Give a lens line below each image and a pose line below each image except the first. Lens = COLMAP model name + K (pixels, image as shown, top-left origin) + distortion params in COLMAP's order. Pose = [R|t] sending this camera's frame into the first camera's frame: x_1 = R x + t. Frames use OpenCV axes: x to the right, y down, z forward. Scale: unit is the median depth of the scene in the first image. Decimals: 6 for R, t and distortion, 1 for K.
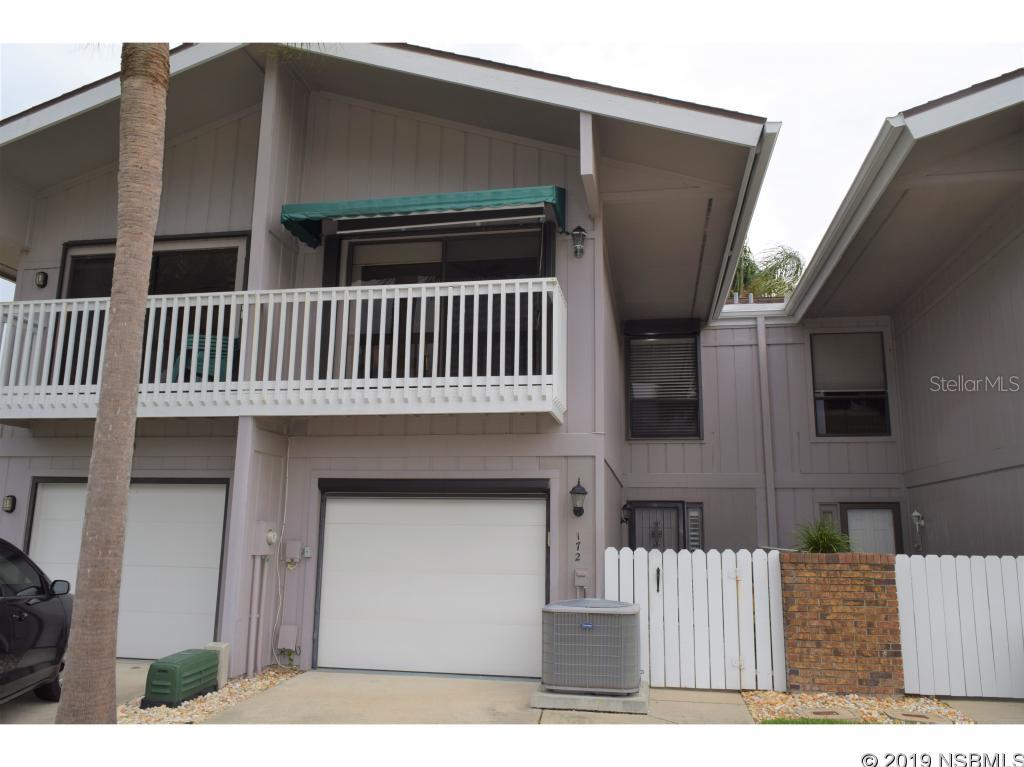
lens RADIAL K [[957.7, 0, 512.0], [0, 957.7, 383.5], [0, 0, 1]] dist [0.000190, 0.000143]
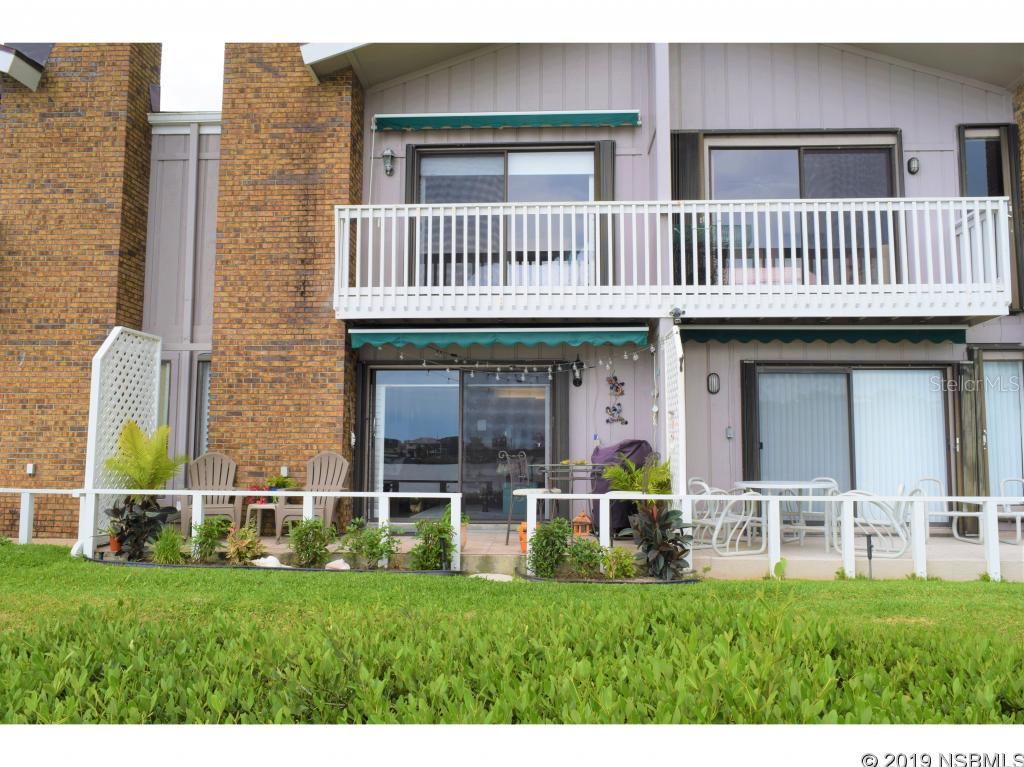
lens RADIAL K [[796.3, 0, 512.0], [0, 796.3, 383.5], [0, 0, 1]] dist [-0.004928, 0.000657]
pose [[0.992358, 0.001438, 0.123385, -0.468669], [-0.015159, 0.993779, 0.110338, 0.009312], [-0.122458, -0.111365, 0.986206, 0.098825]]
